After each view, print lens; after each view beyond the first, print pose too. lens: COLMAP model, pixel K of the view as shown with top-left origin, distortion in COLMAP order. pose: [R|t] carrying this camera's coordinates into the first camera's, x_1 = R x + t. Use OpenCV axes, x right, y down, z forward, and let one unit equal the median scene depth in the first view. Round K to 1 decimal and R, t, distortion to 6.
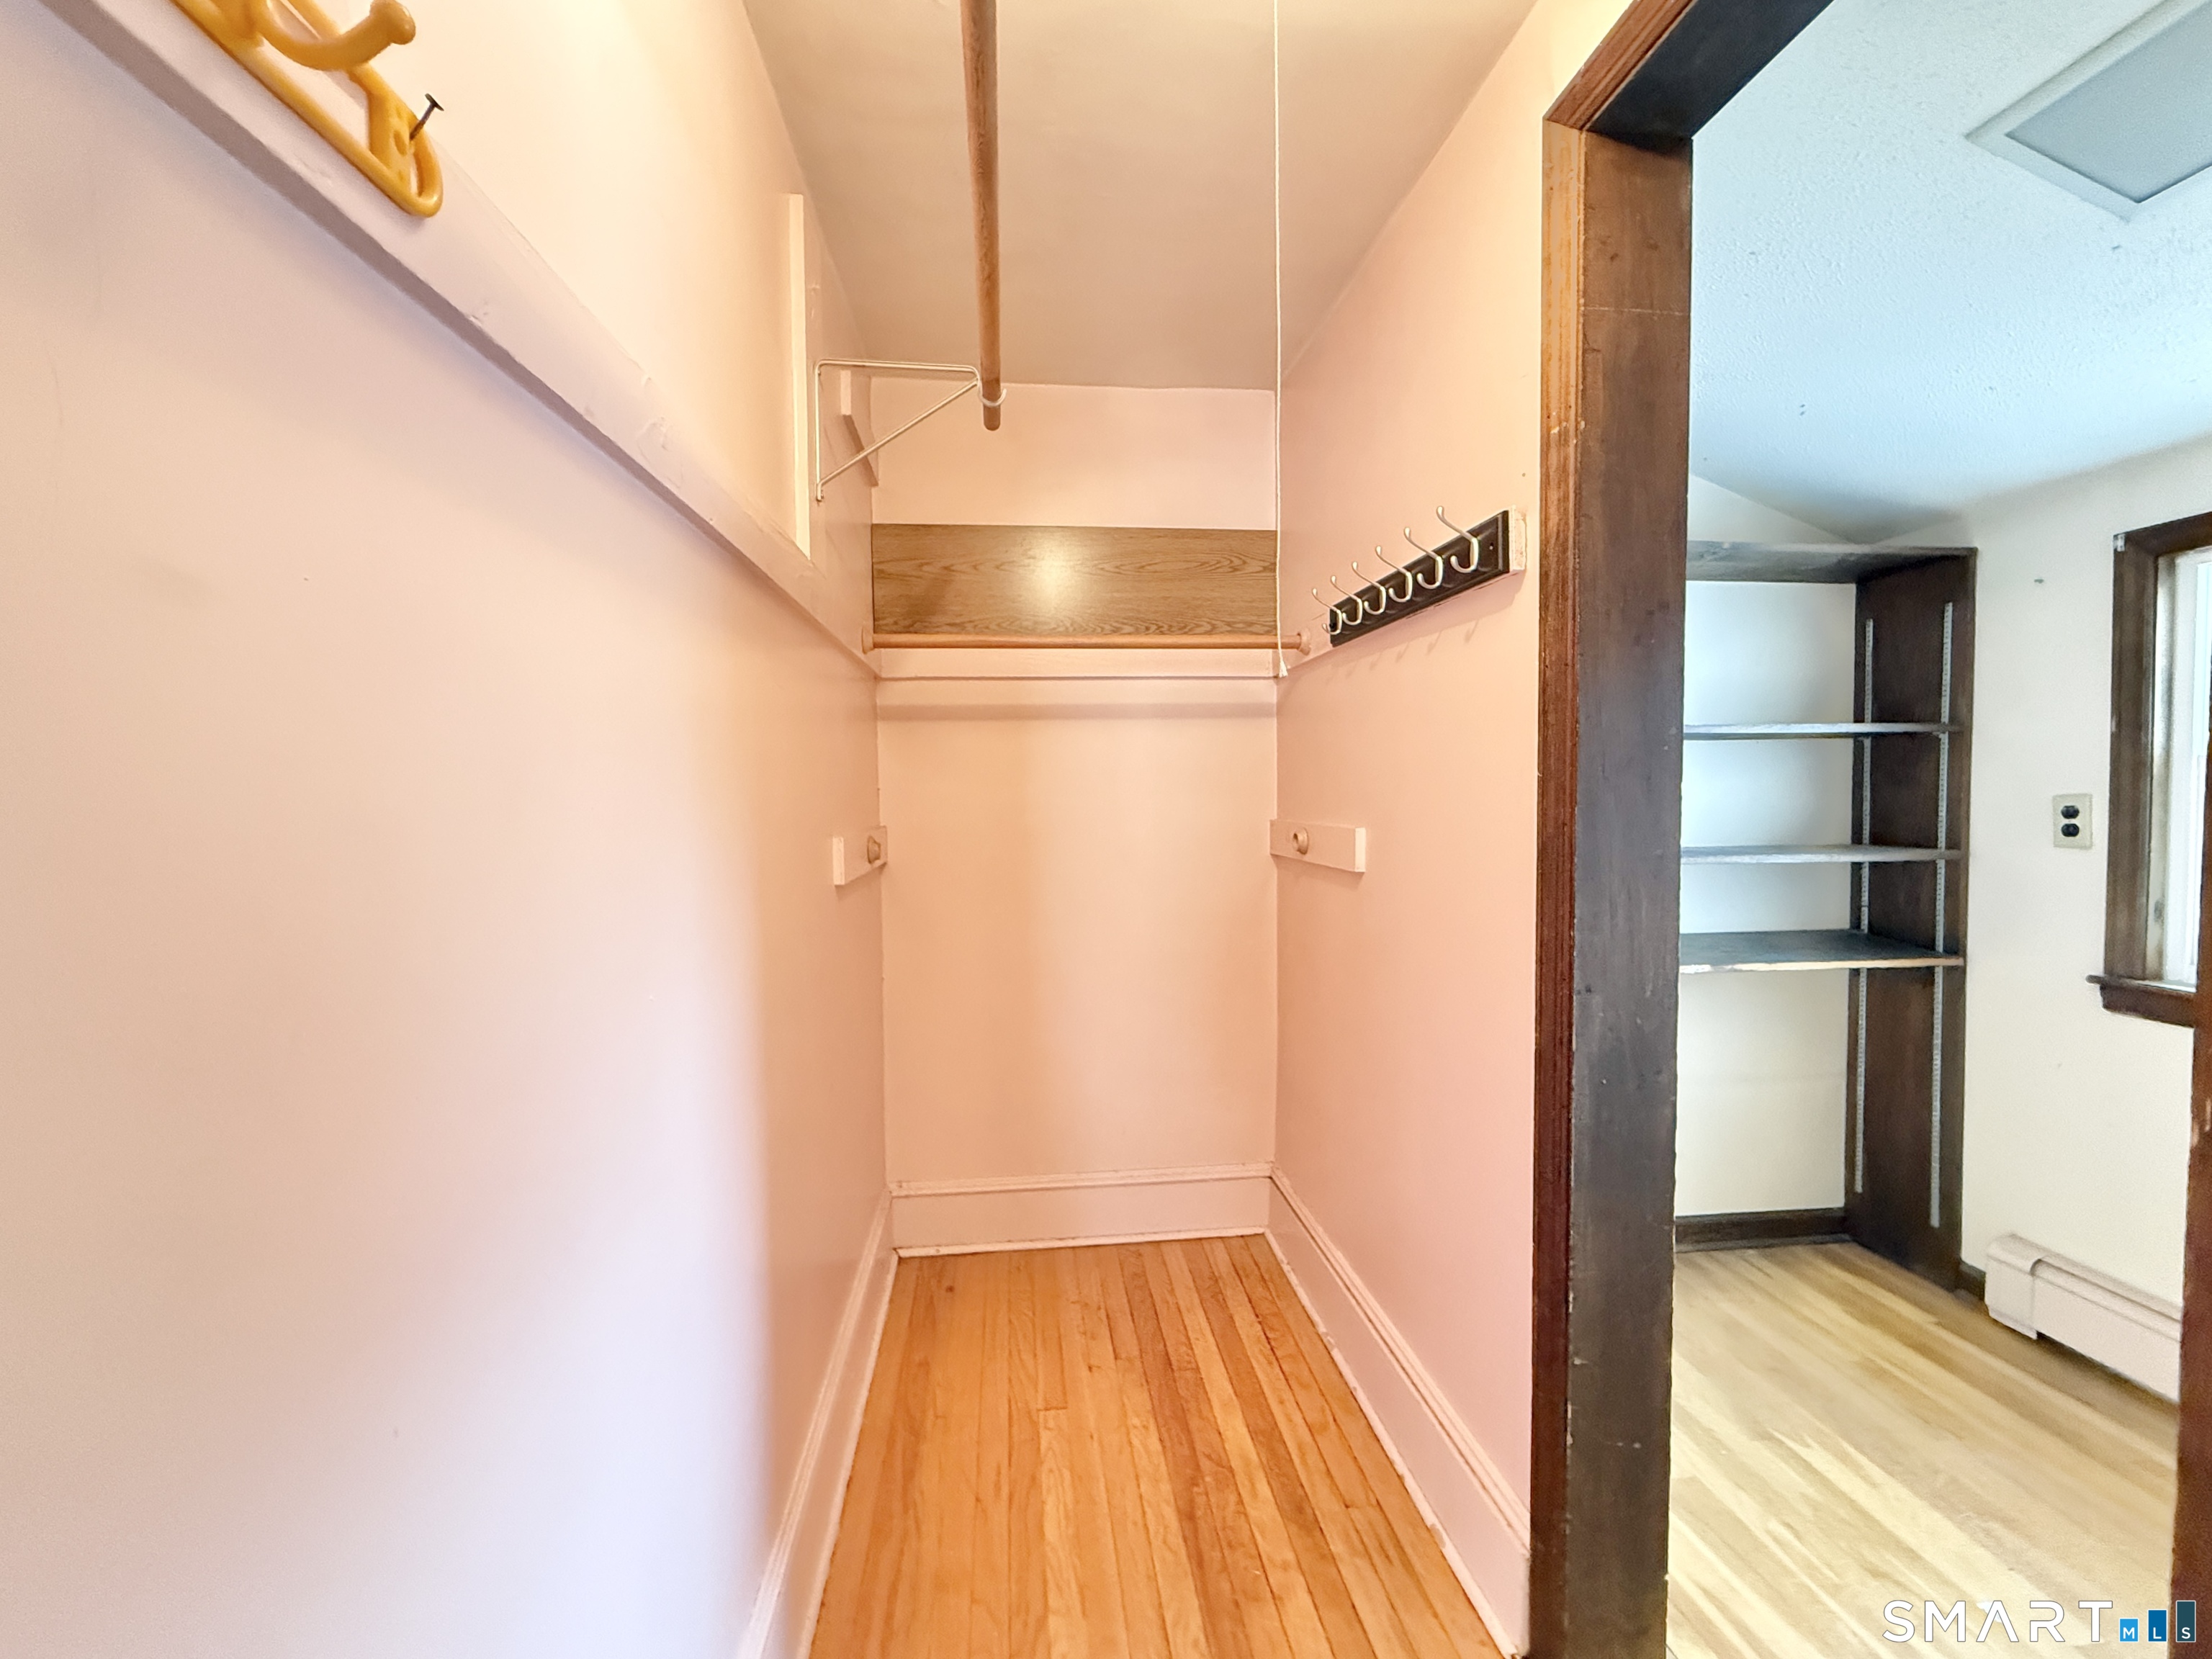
lens RADIAL K [[900.2, 0, 1113.4], [0, 900.2, 835.4], [0, 0, 1]] dist [0.004349, 0.001301]
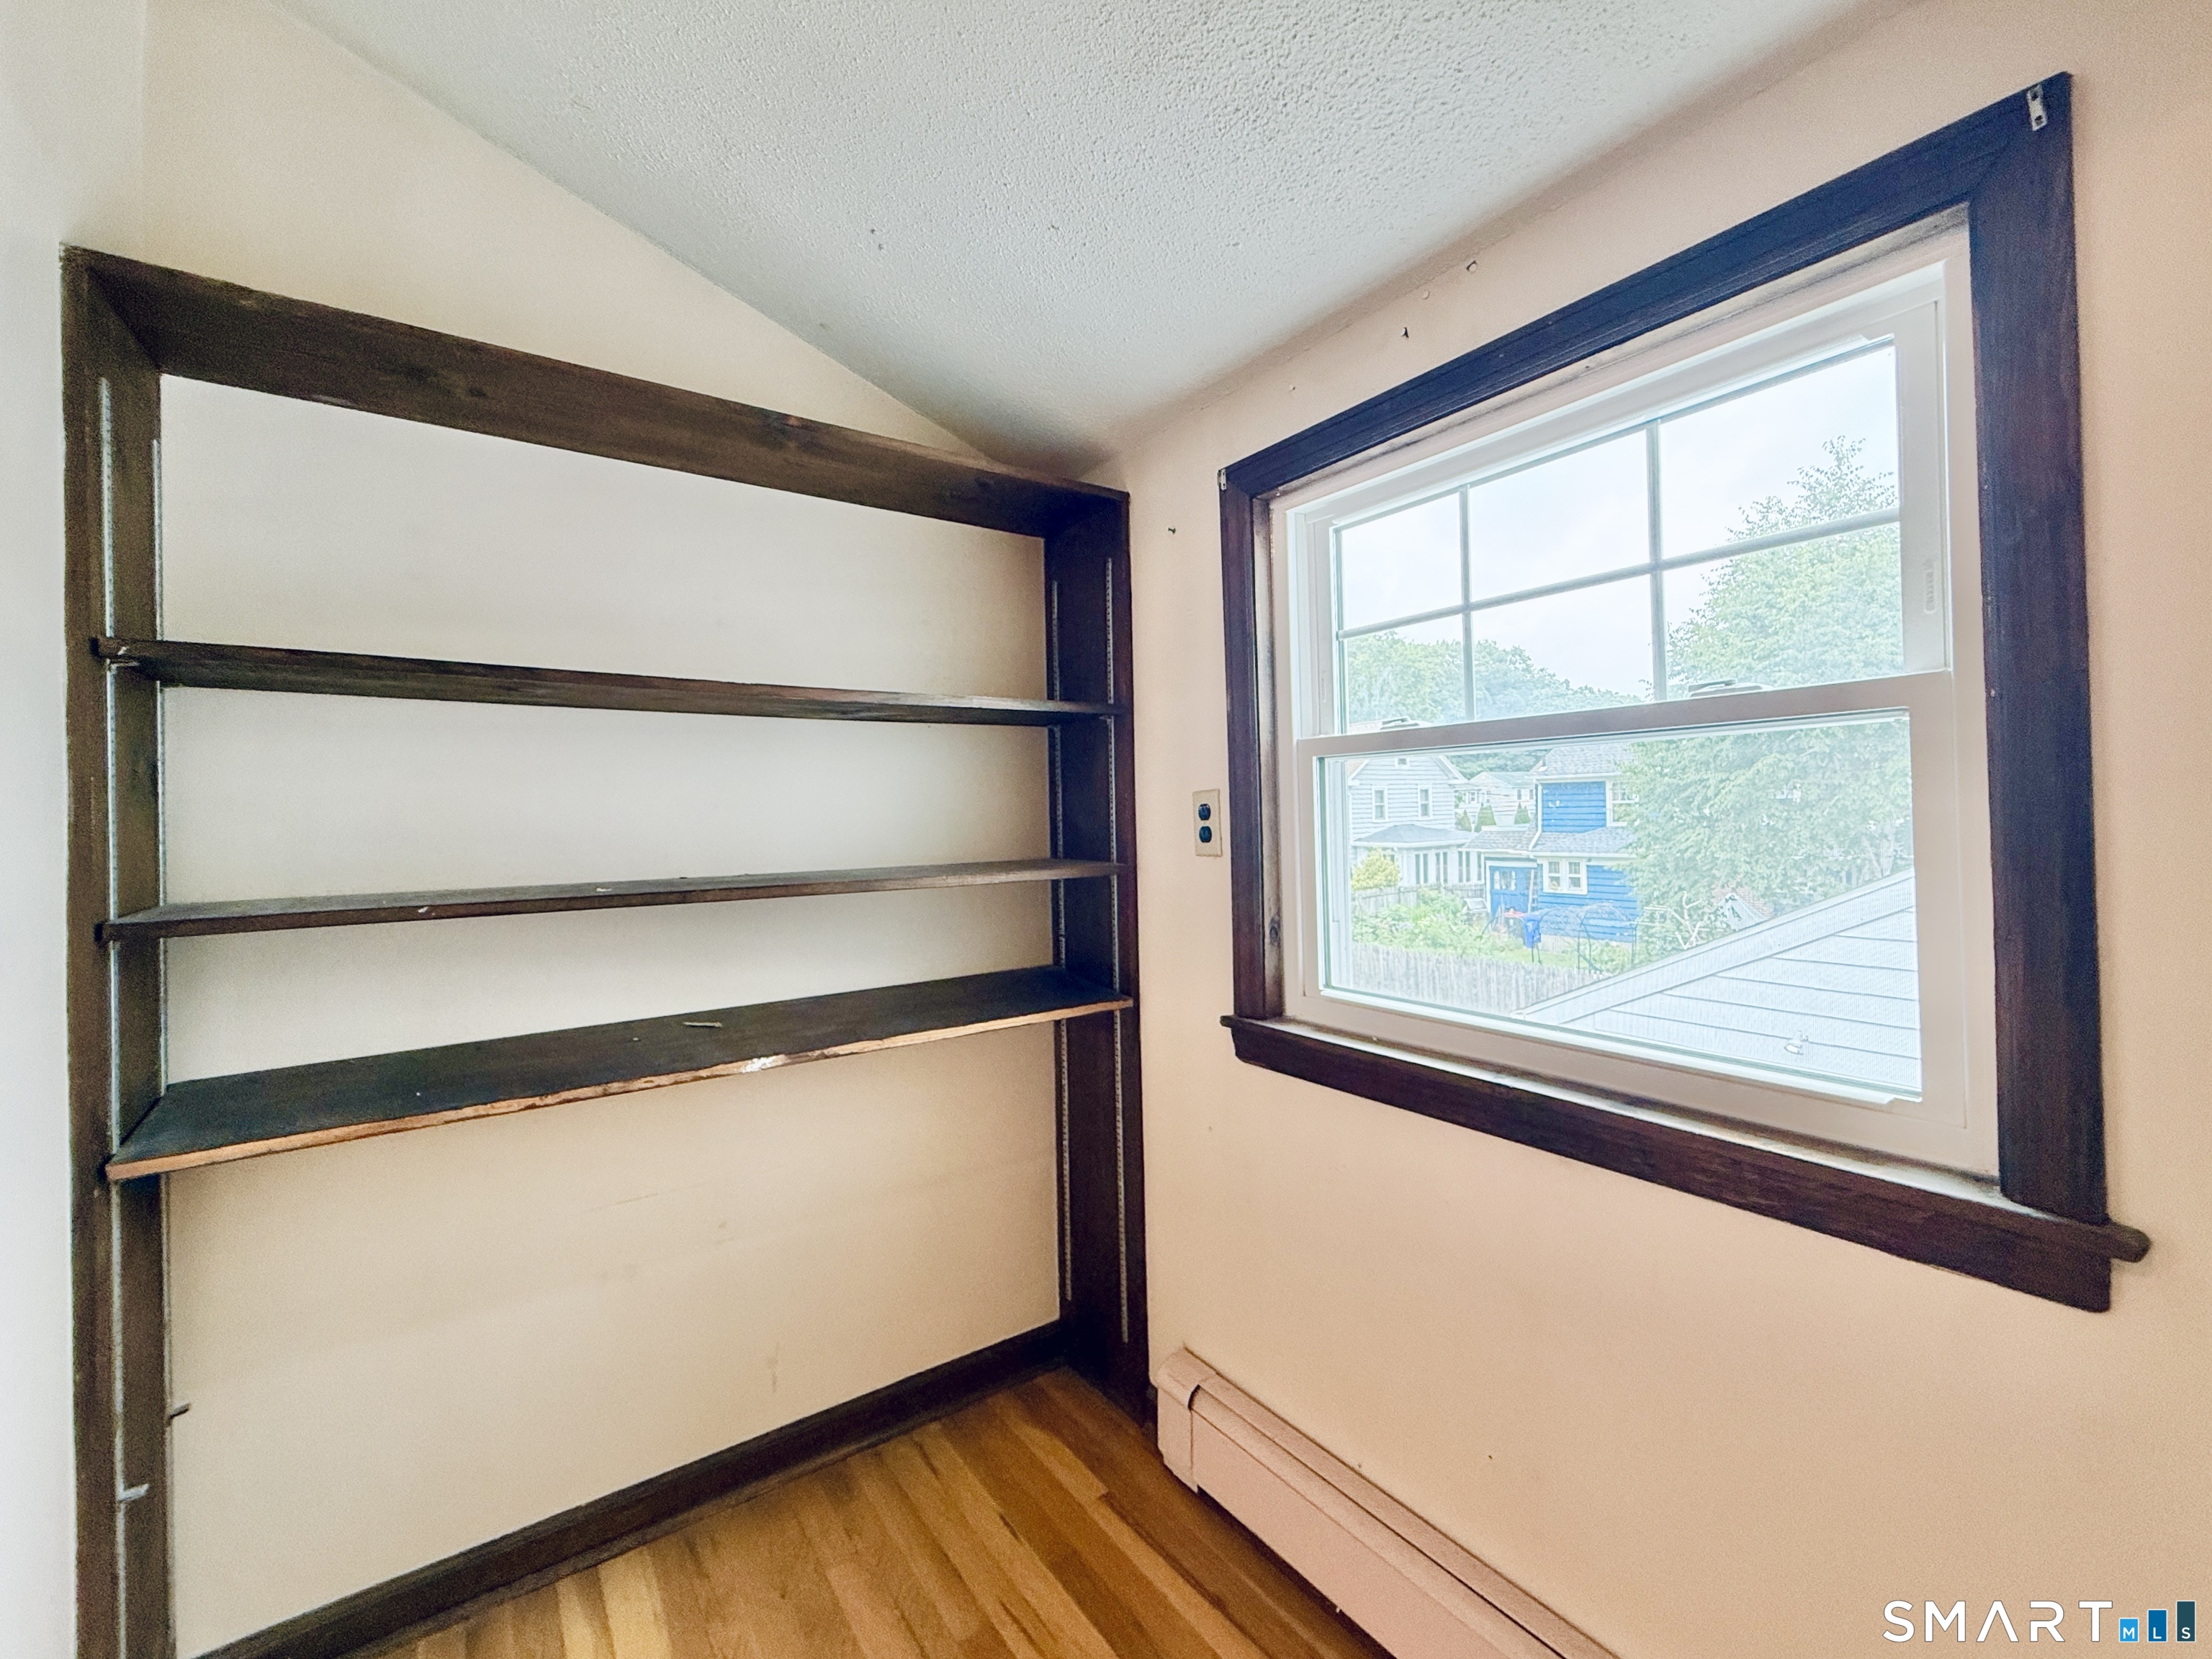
lens RADIAL K [[900.2, 0, 1107.5], [0, 900.2, 815.8], [0, 0, 1]] dist [0.004349, 0.001301]
pose [[0.881962, -0.011396, 0.471183, 0.539443], [0.032350, 0.998814, -0.036395, 0.003340], [-0.470209, 0.047342, 0.881284, 0.299795]]
